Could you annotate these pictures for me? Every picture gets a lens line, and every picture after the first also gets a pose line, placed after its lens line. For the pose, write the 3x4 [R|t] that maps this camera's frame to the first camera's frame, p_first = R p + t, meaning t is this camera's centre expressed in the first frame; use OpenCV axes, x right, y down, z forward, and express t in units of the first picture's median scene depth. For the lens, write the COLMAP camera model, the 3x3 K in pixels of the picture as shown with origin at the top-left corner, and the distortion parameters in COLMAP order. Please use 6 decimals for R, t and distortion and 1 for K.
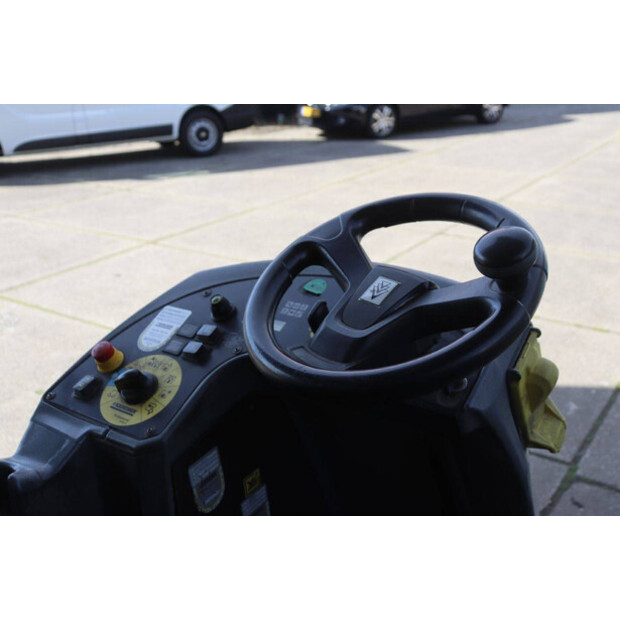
lens RADIAL K [[735.4, 0, 310.0], [0, 735.4, 310.0], [0, 0, 1]] dist [-0.019997, -0.000403]
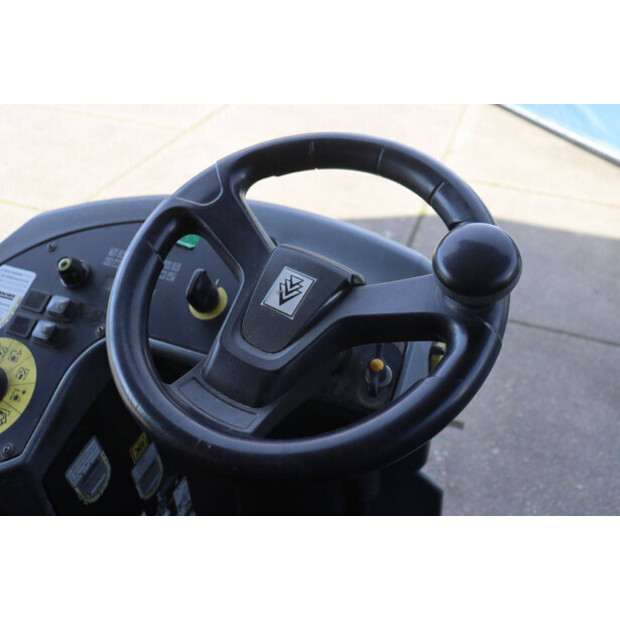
lens RADIAL K [[582.7, 0, 310.0], [0, 582.7, 310.0], [0, 0, 1]] dist [-0.144149, 0.192507]
pose [[0.965585, -0.117580, 0.231991, -0.020177], [0.042473, 0.951289, 0.305360, -0.154397], [-0.256595, -0.284997, 0.923545, 0.361559]]
